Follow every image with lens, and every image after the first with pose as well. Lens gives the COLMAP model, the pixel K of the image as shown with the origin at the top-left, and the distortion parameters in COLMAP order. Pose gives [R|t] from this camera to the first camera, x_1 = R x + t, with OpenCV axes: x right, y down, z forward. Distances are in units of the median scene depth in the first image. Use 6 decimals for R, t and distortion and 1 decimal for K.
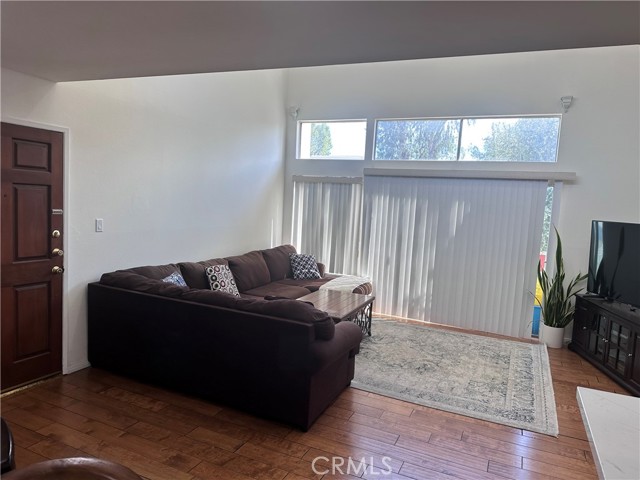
lens RADIAL K [[447.4, 0, 320.0], [0, 447.4, 240.0], [0, 0, 1]] dist [0.111374, -0.146283]
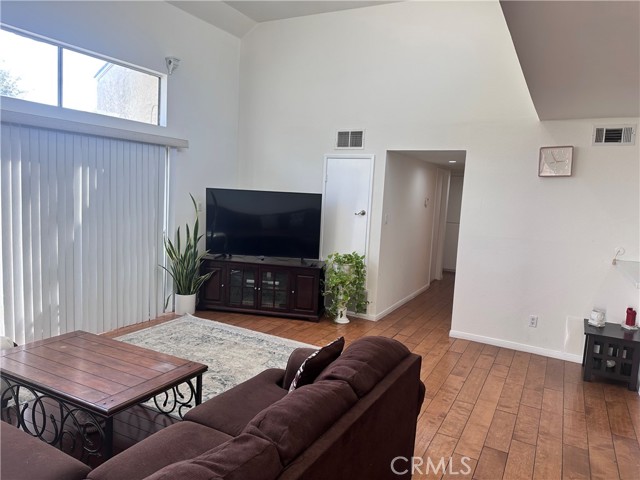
lens RADIAL K [[447.4, 0, 320.0], [0, 447.4, 240.0], [0, 0, 1]] dist [0.111374, -0.146283]
pose [[0.071108, -0.163976, 0.983898, -0.420766], [0.040775, 0.986048, 0.161388, -0.076149], [-0.996635, 0.028643, 0.076802, 0.604178]]
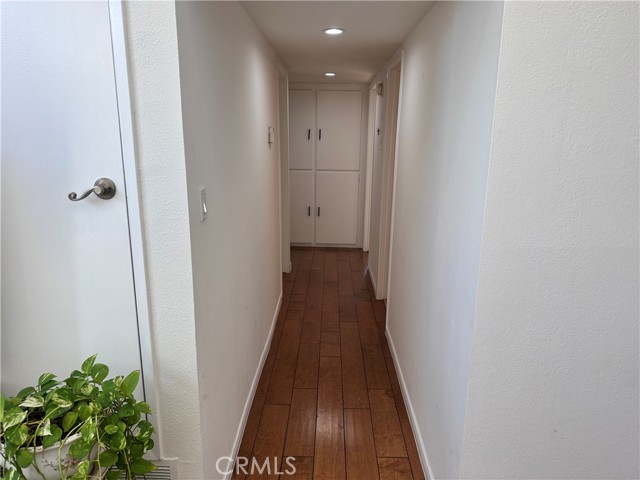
lens RADIAL K [[447.4, 0, 320.0], [0, 447.4, 240.0], [0, 0, 1]] dist [0.111374, -0.146283]
pose [[-0.391080, -0.278716, 0.877140, 0.297445], [0.048688, 0.945443, 0.322128, -0.019938], [-0.919068, 0.168684, -0.356174, 0.569182]]
